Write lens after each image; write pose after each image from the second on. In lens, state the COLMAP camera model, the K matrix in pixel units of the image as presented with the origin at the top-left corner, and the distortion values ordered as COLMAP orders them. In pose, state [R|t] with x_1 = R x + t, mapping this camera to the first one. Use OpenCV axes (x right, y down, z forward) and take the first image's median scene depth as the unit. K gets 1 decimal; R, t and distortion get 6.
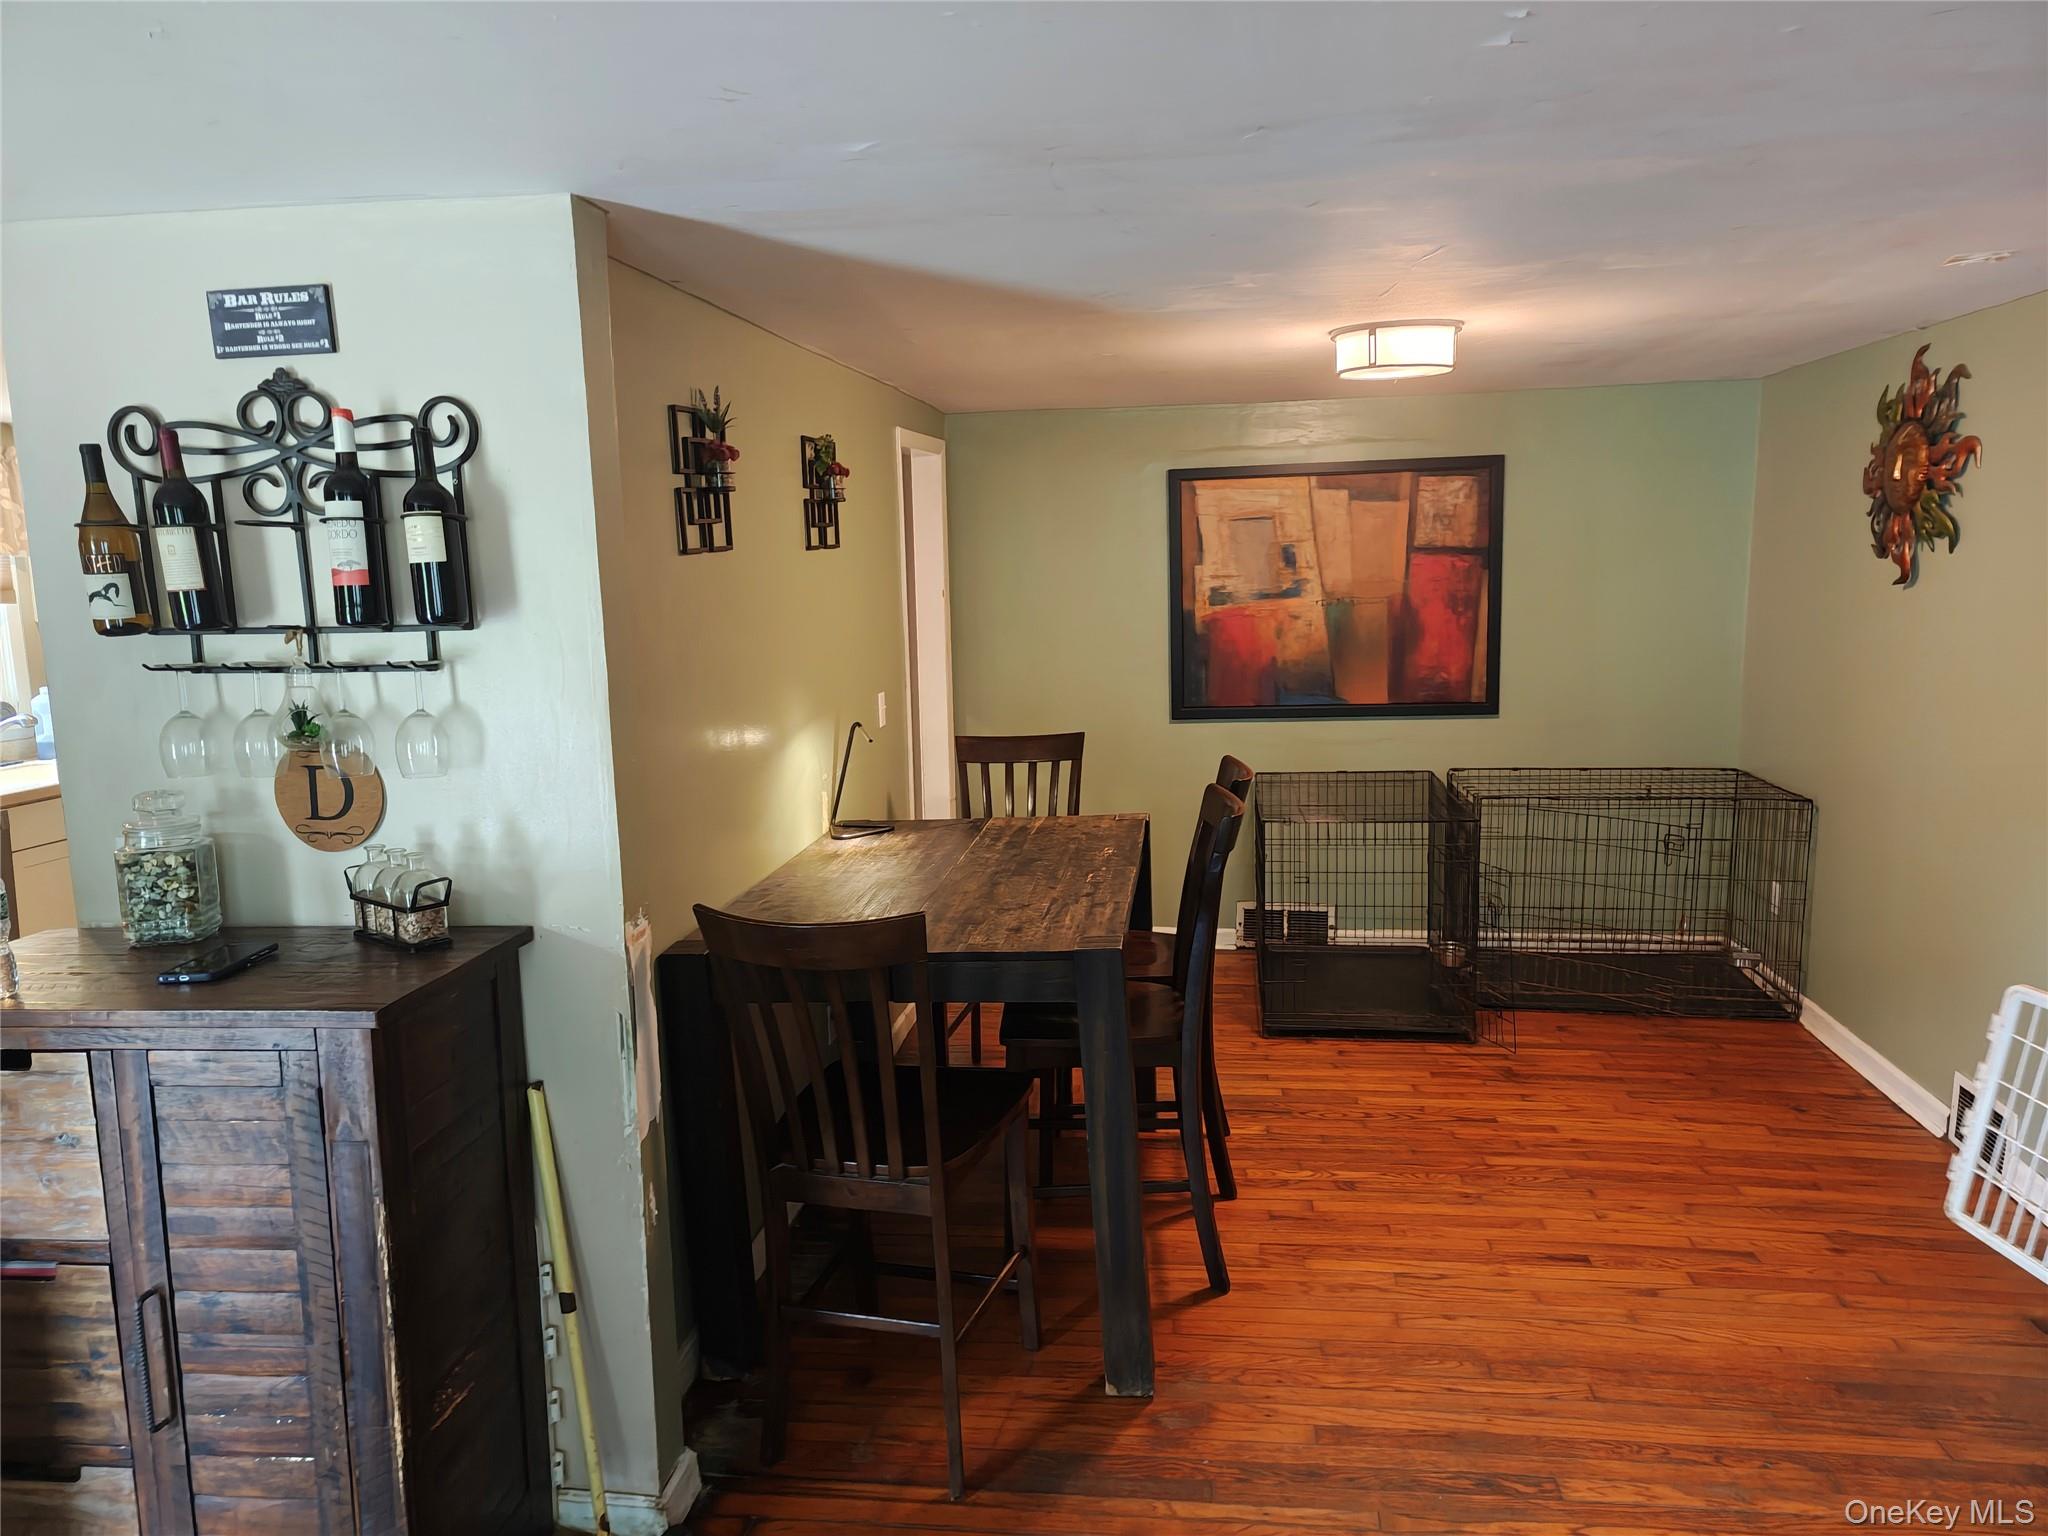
lens RADIAL K [[1410.3, 0, 1024.0], [0, 1410.3, 768.0], [0, 0, 1]] dist [0.097265, -0.080774]
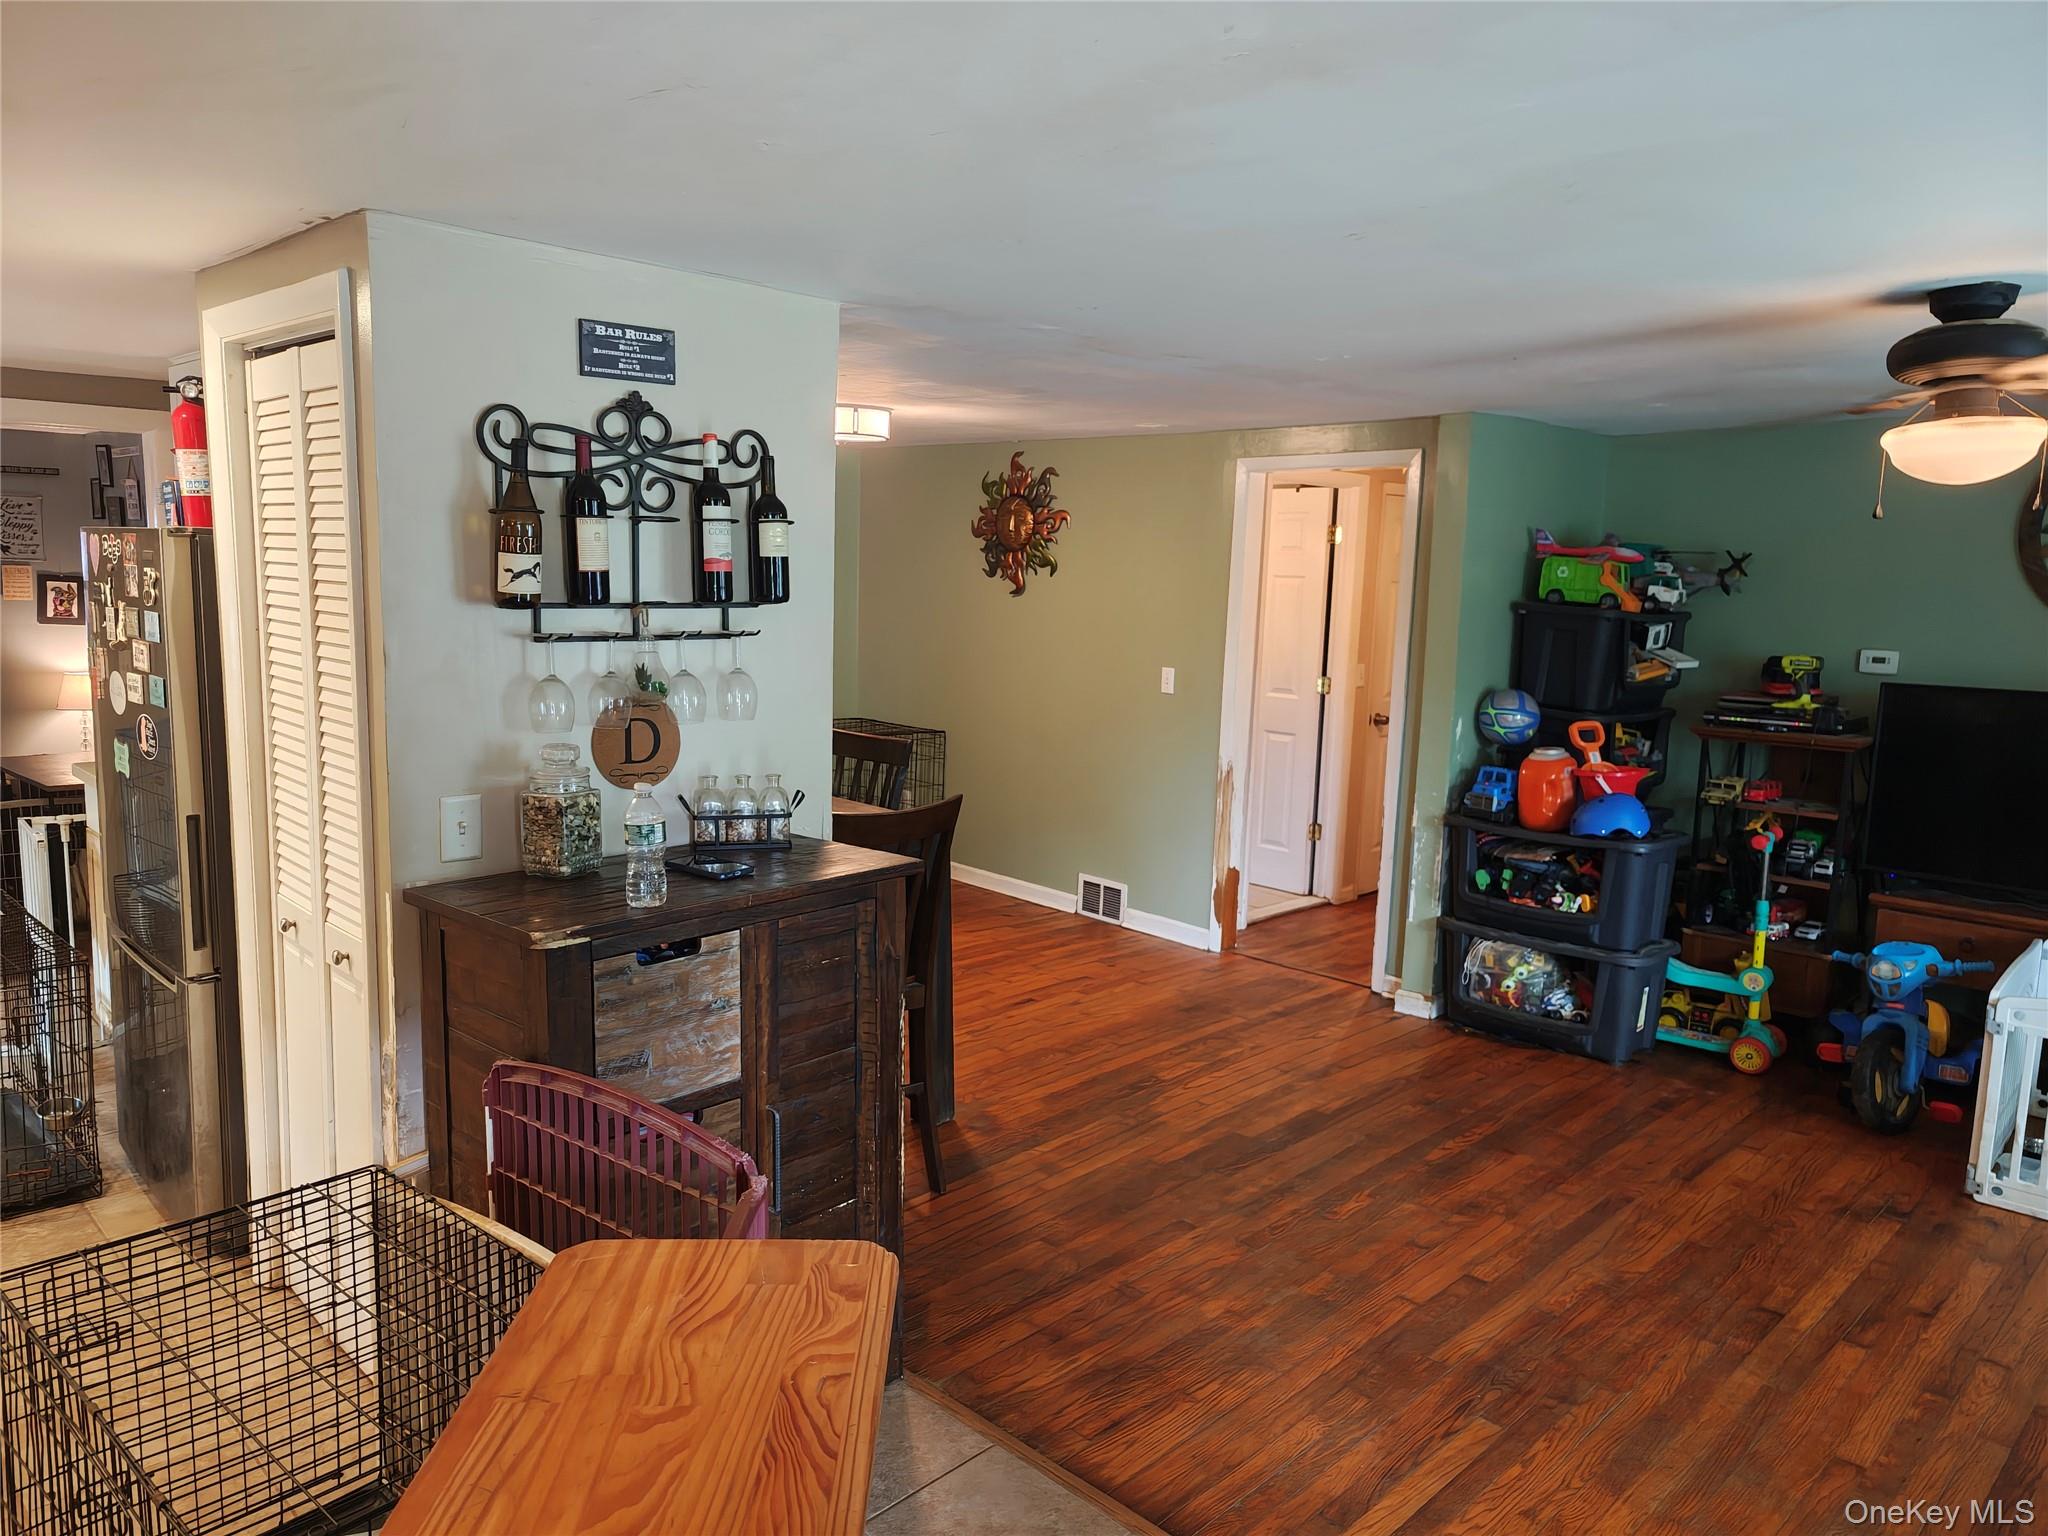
lens RADIAL K [[1412.0, 0, 1024.0], [0, 1412.0, 768.0], [0, 0, 1]] dist [0.031750, -0.001580]
pose [[0.604694, -0.075948, 0.792828, -1.266569], [0.073337, 0.996524, 0.039526, 0.017377], [-0.793074, 0.034243, 0.608162, 0.018715]]
